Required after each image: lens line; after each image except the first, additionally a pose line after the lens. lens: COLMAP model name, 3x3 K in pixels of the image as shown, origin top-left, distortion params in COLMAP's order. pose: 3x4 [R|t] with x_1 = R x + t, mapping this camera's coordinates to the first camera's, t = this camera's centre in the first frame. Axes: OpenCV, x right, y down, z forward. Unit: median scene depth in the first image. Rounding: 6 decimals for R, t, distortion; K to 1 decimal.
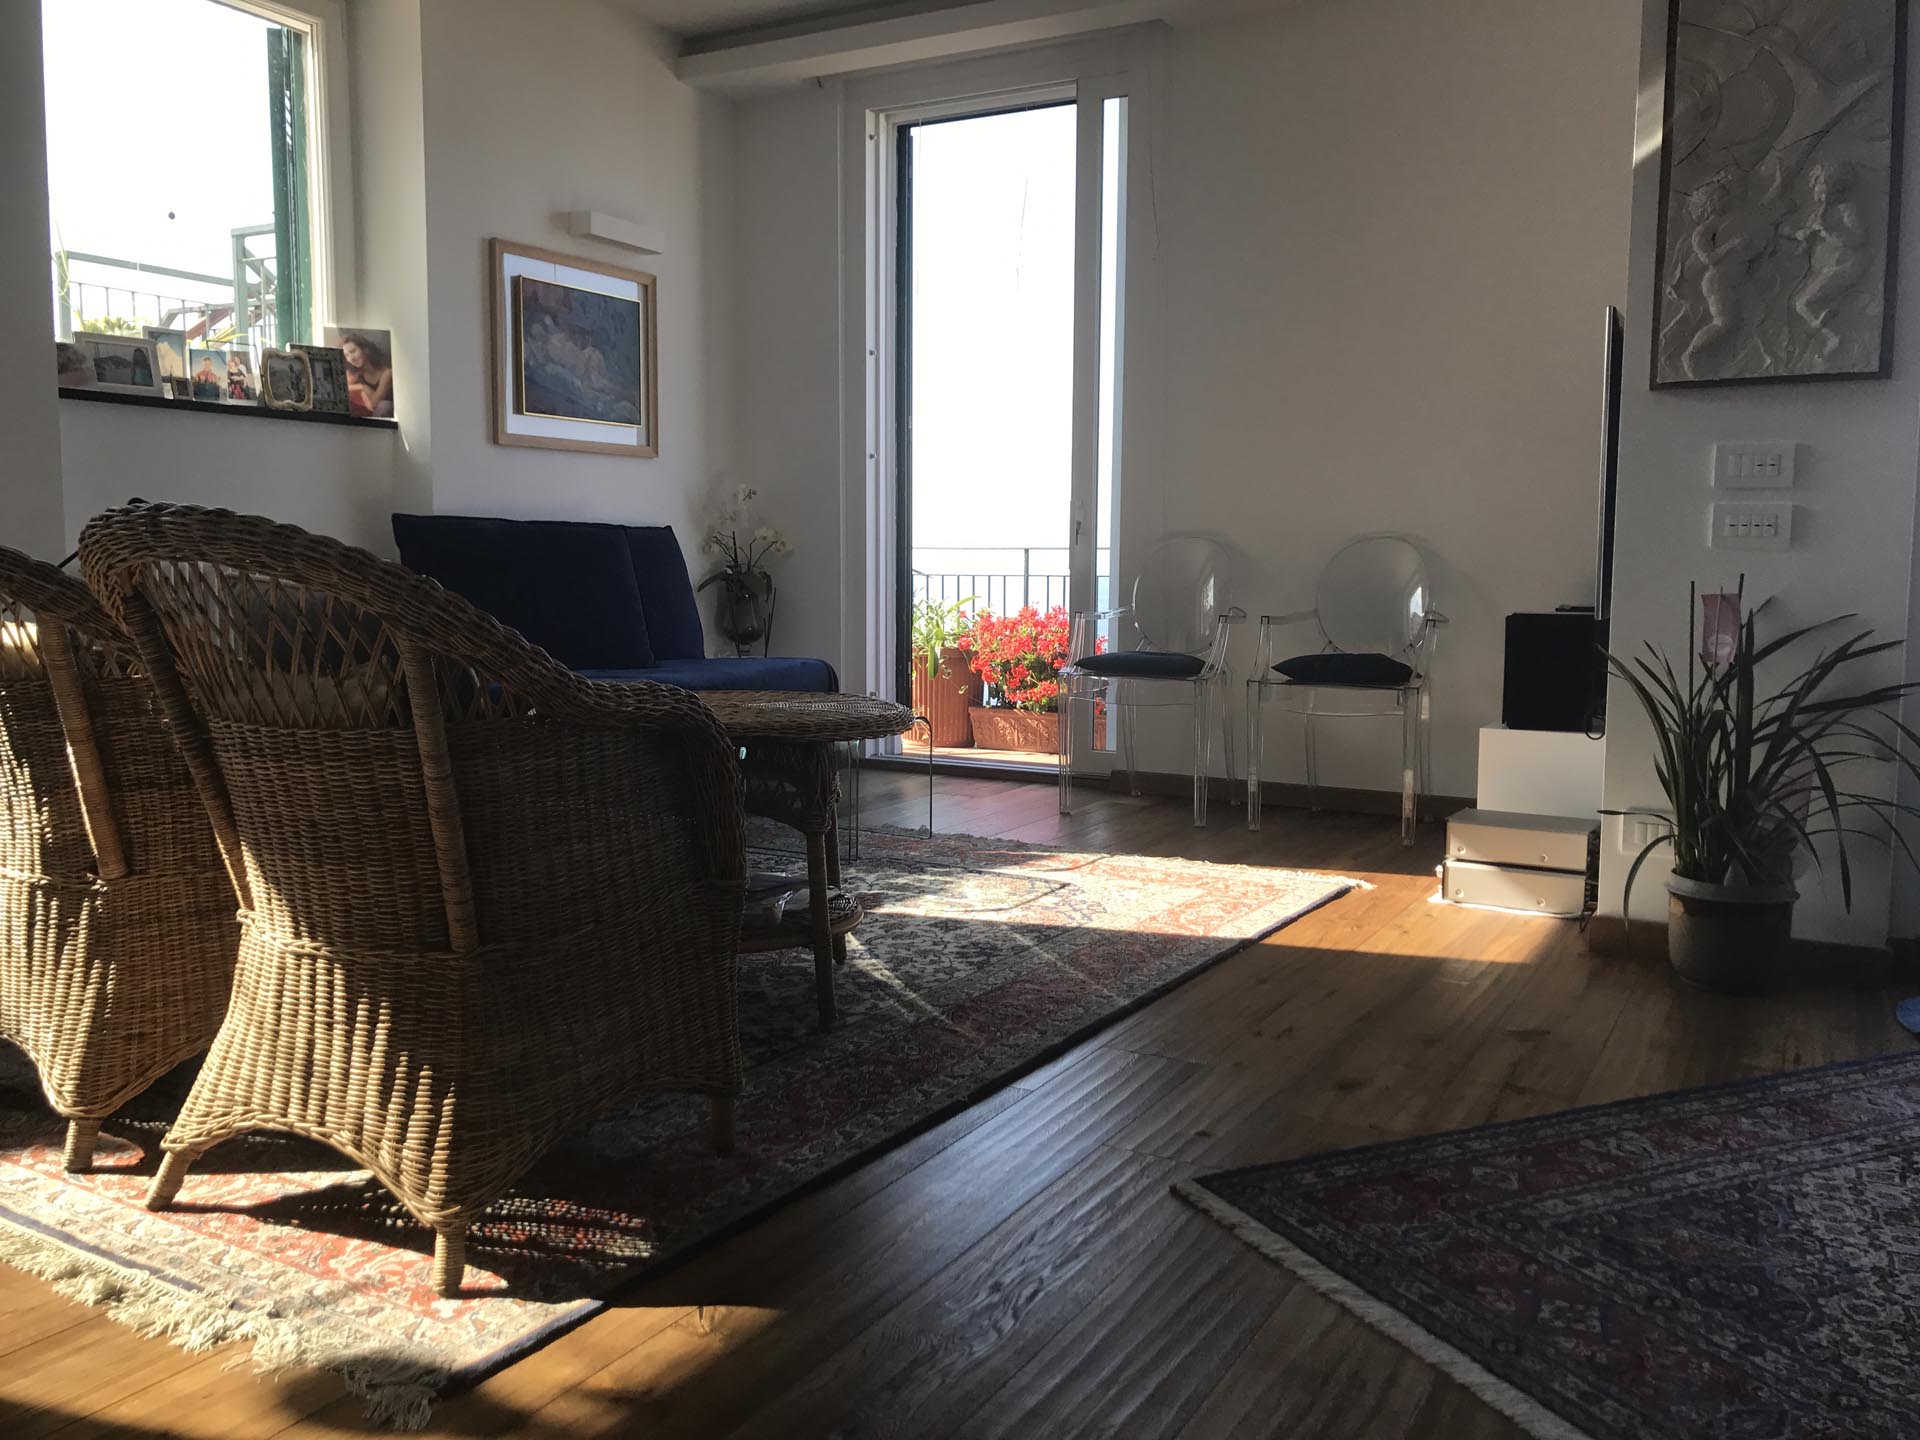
lens RADIAL K [[1575.1, 0, 960.0], [0, 1575.1, 720.0], [0, 0, 1]] dist [0.005567, -0.005046]
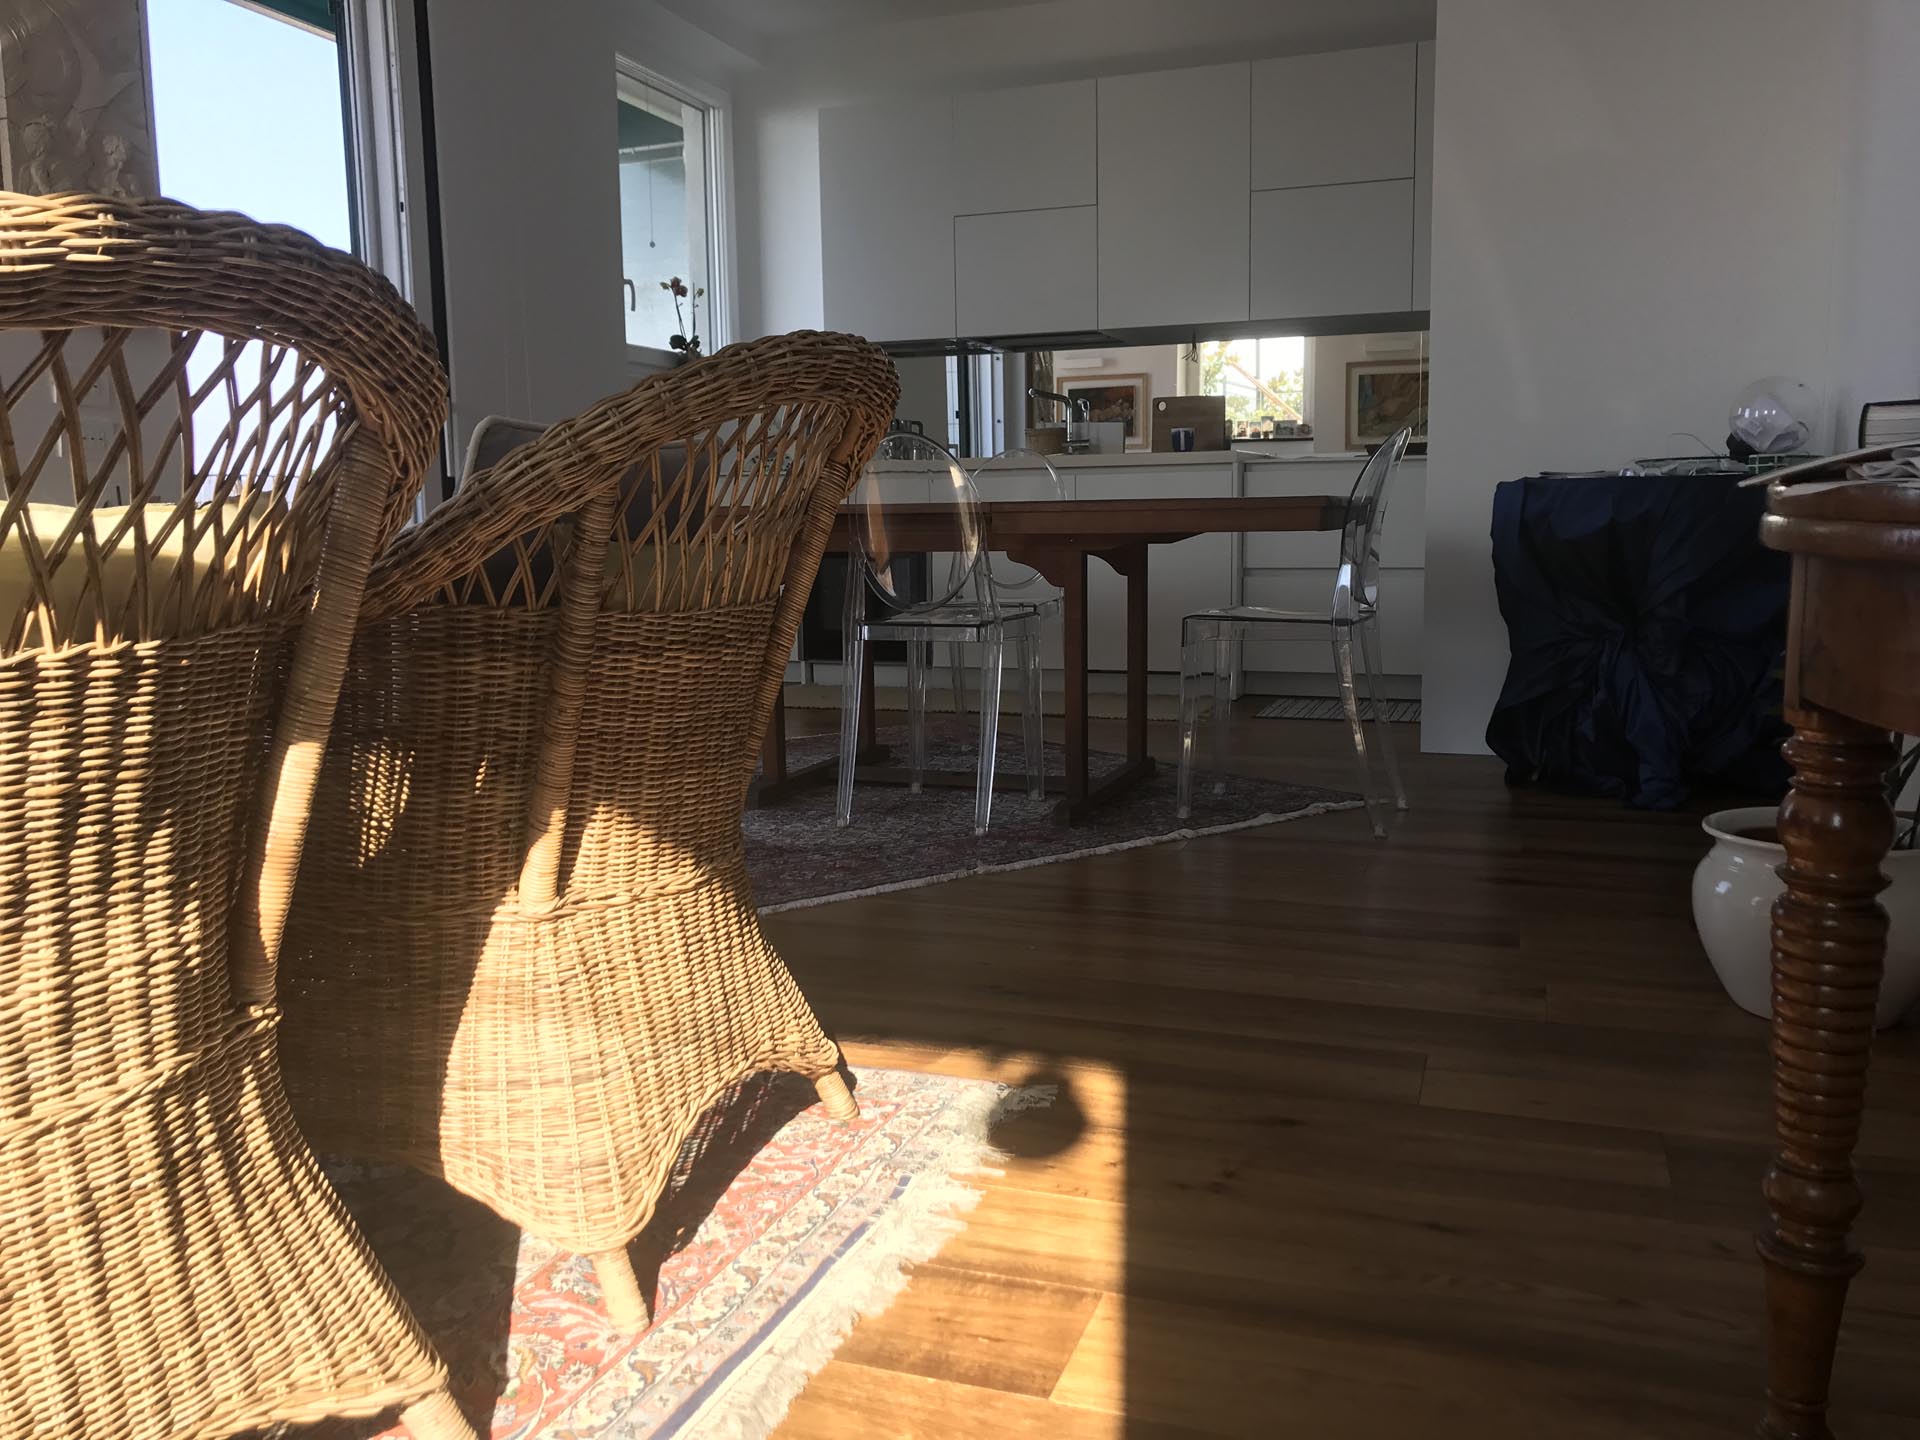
lens RADIAL K [[1581.4, 0, 963.5], [0, 1581.4, 709.4], [0, 0, 1]] dist [0.083399, -0.137400]
pose [[-0.184356, -0.124863, 0.974896, -0.798141], [0.105791, 0.983614, 0.145985, -0.034256], [-0.977149, 0.130048, -0.168126, 0.627997]]
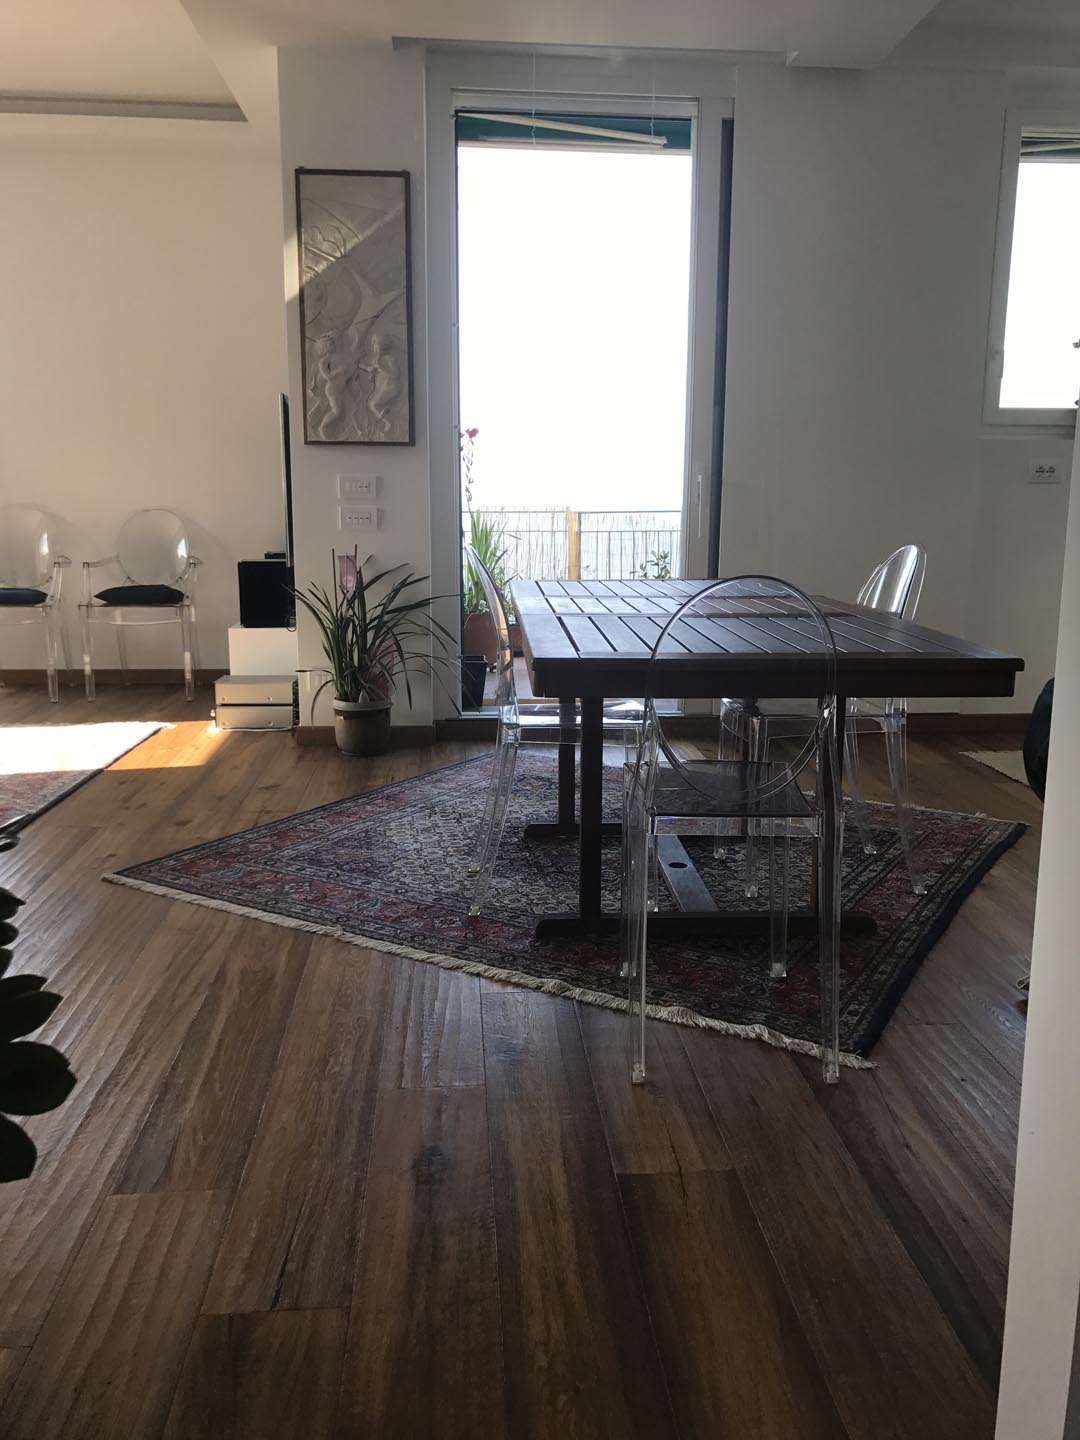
lens RADIAL K [[1188.9, 0, 540.0], [0, 1188.9, 720.0], [0, 0, 1]] dist [0.083408, -0.200750]
pose [[0.833776, -0.104233, 0.542174, -0.143337], [0.055096, 0.992823, 0.106142, -0.020736], [-0.549347, -0.058627, 0.833535, -0.383713]]
